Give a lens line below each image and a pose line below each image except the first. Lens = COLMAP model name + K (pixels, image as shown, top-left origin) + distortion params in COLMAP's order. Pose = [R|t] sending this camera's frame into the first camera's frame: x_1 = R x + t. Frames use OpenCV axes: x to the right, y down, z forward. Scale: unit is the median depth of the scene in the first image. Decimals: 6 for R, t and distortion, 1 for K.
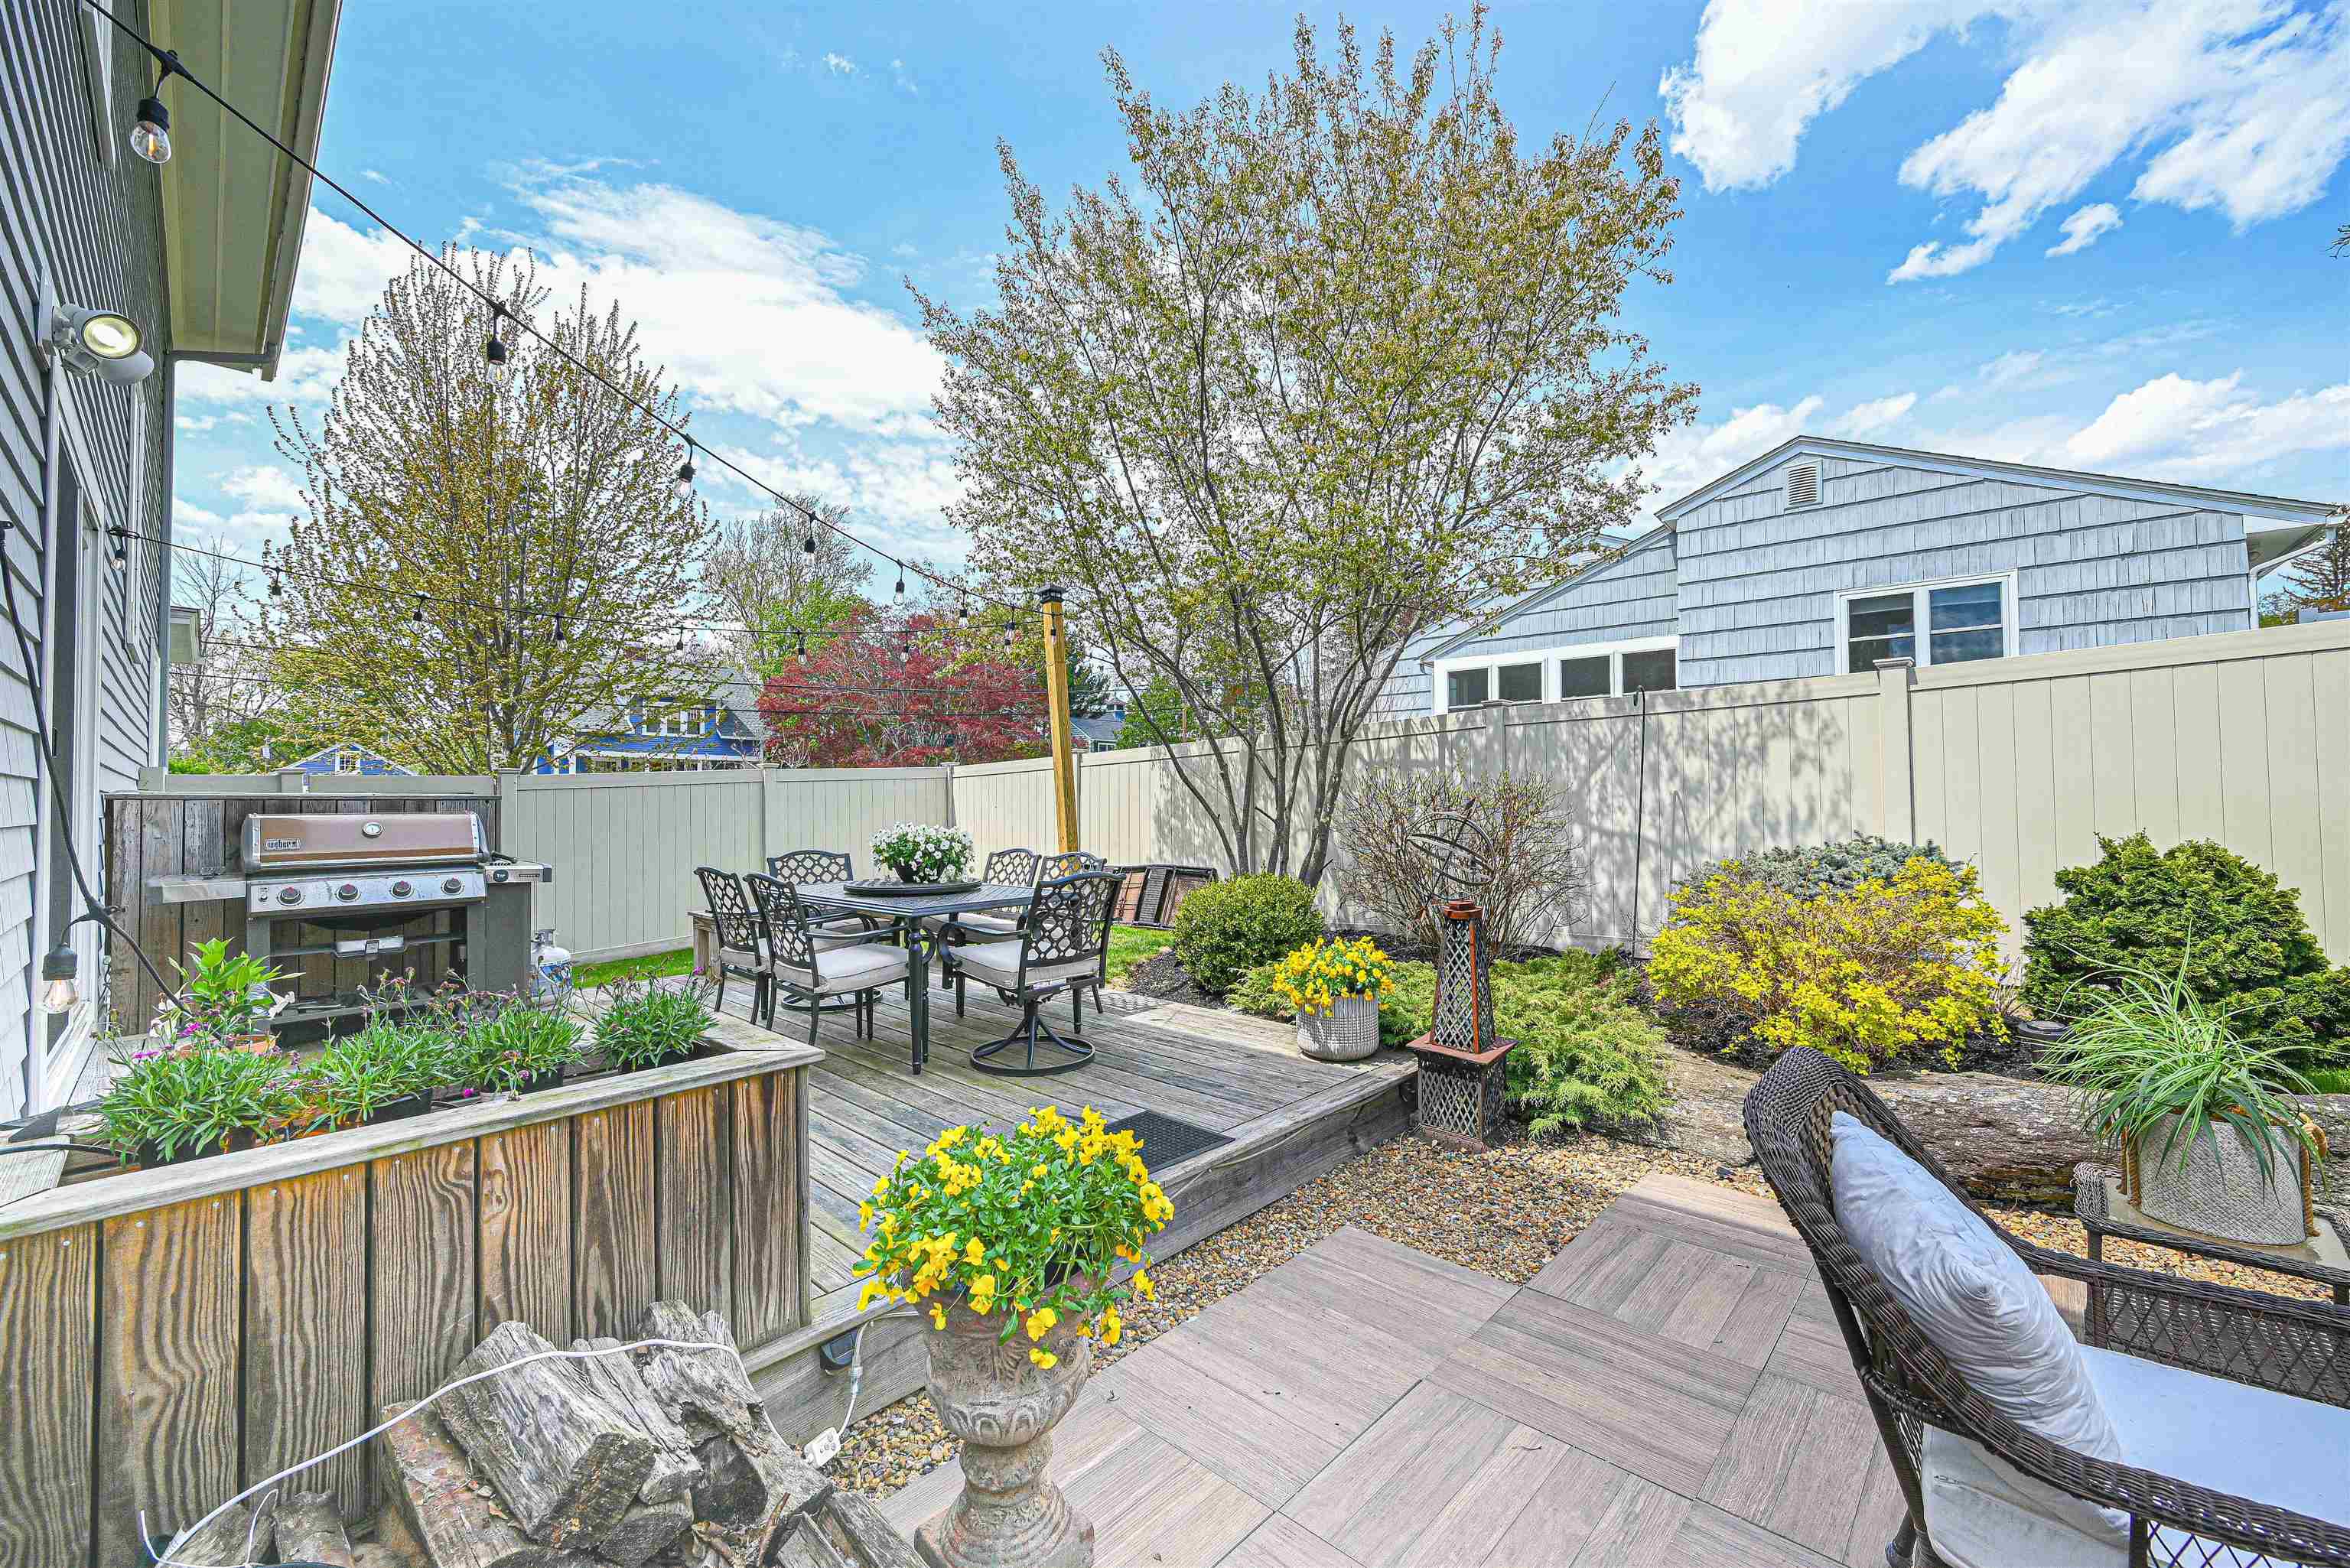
lens RADIAL K [[940.6, 0, 1175.0], [0, 940.6, 784.0], [0, 0, 1]] dist [0.000243, -0.000274]
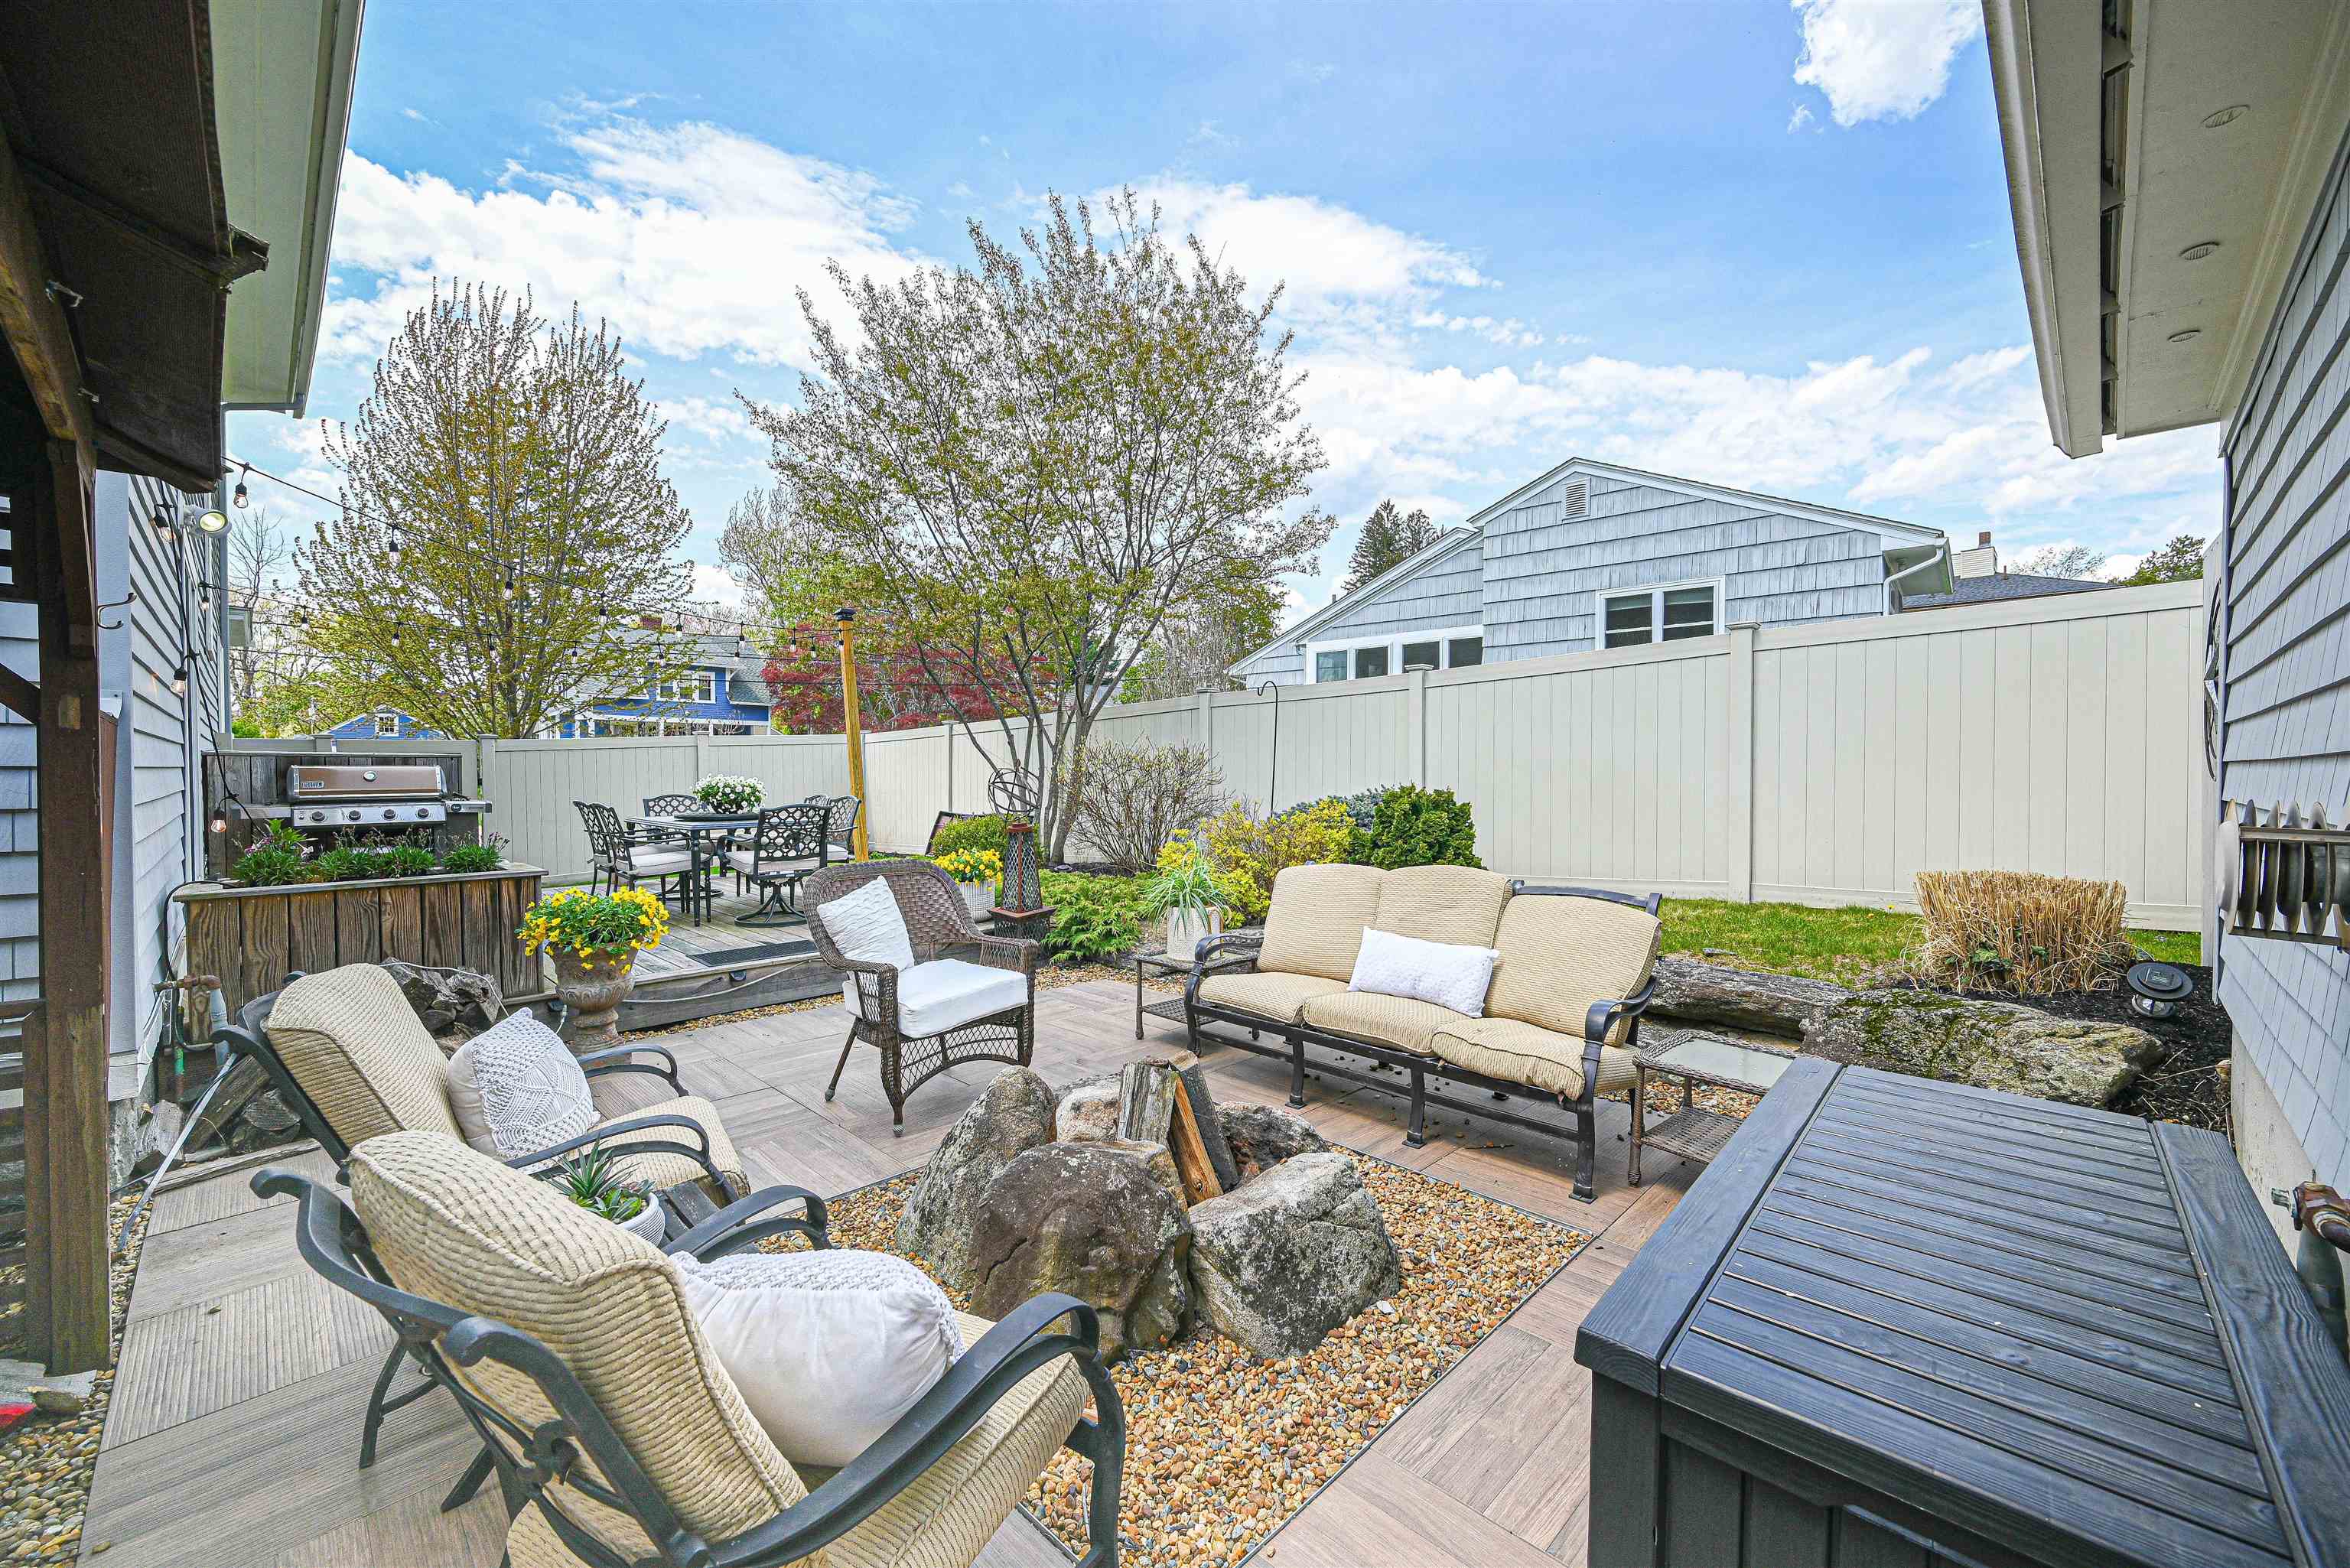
lens RADIAL K [[928.0, 0, 1169.2], [0, 928.0, 778.4], [0, 0, 1]] dist [-0.002663, -0.000150]
pose [[0.999739, 0.006623, -0.021857, 0.211256], [-0.005953, 0.999515, 0.030573, -0.000675], [0.022048, -0.030435, 0.999294, -0.210967]]
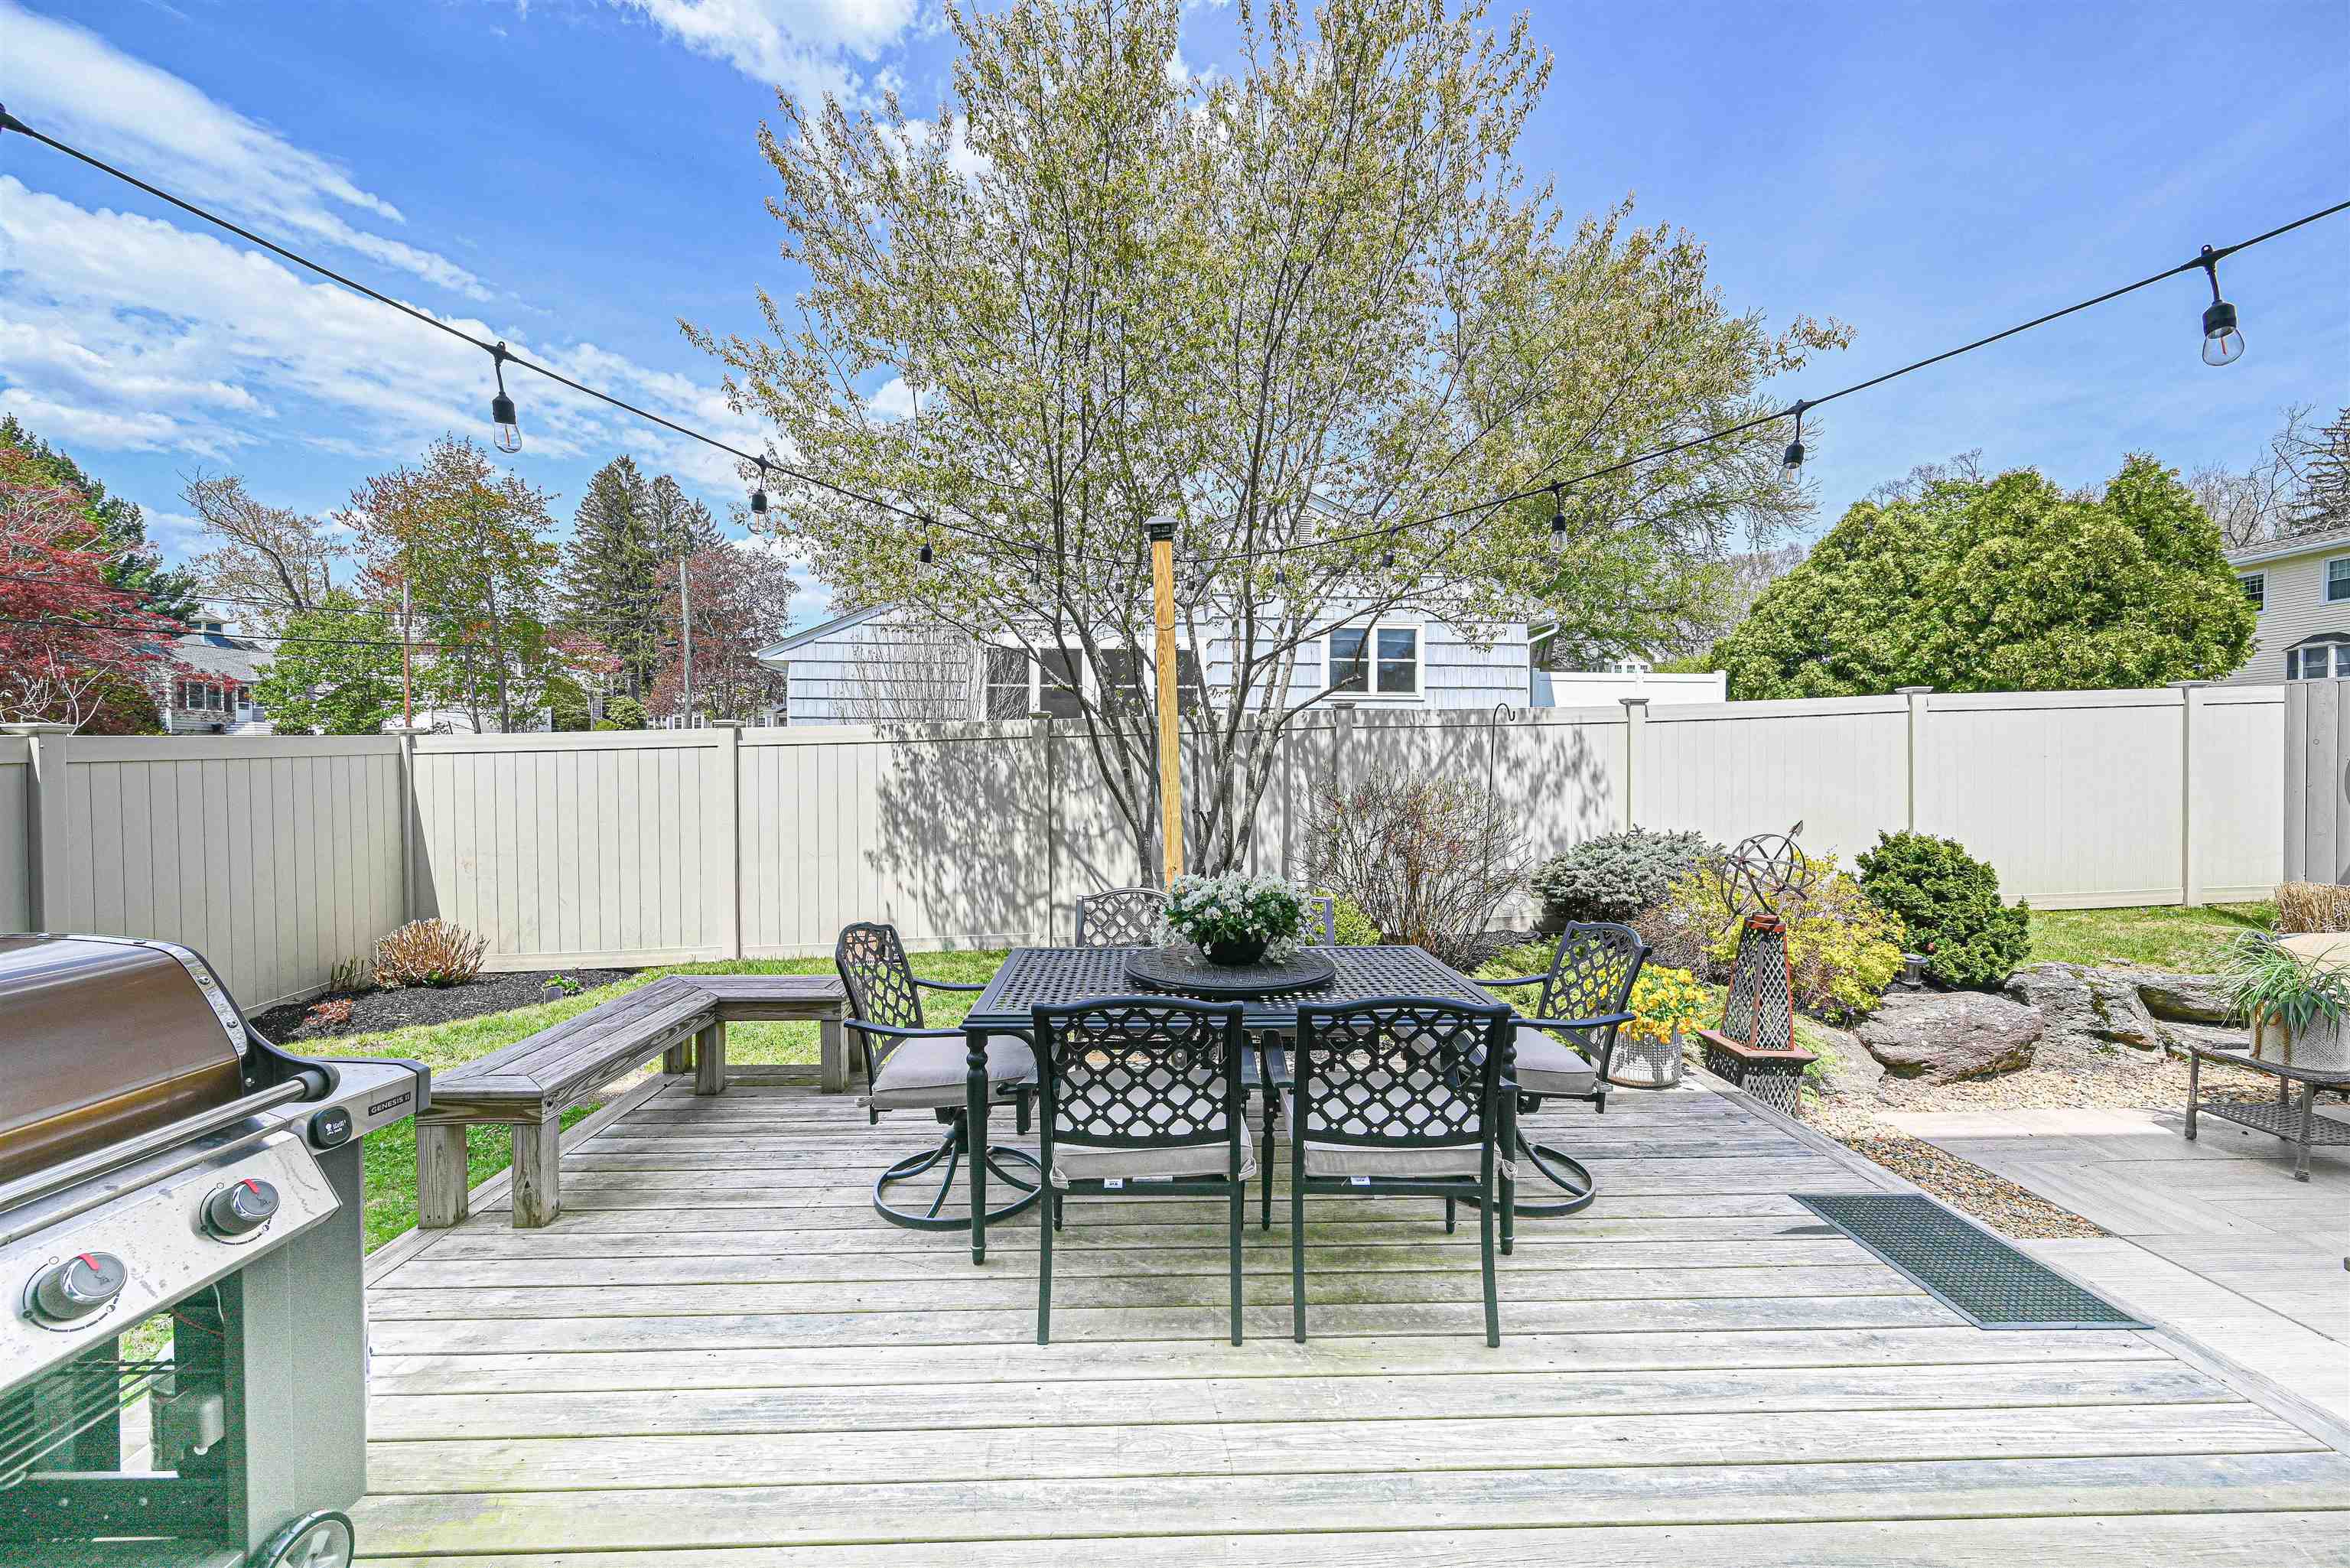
lens RADIAL K [[928.0, 0, 1169.2], [0, 928.0, 778.4], [0, 0, 1]] dist [-0.002663, -0.000150]
pose [[0.697437, -0.000360, 0.716646, -0.371480], [-0.021284, 0.999548, 0.021215, -0.016378], [-0.716330, -0.030050, 0.697114, 0.292794]]
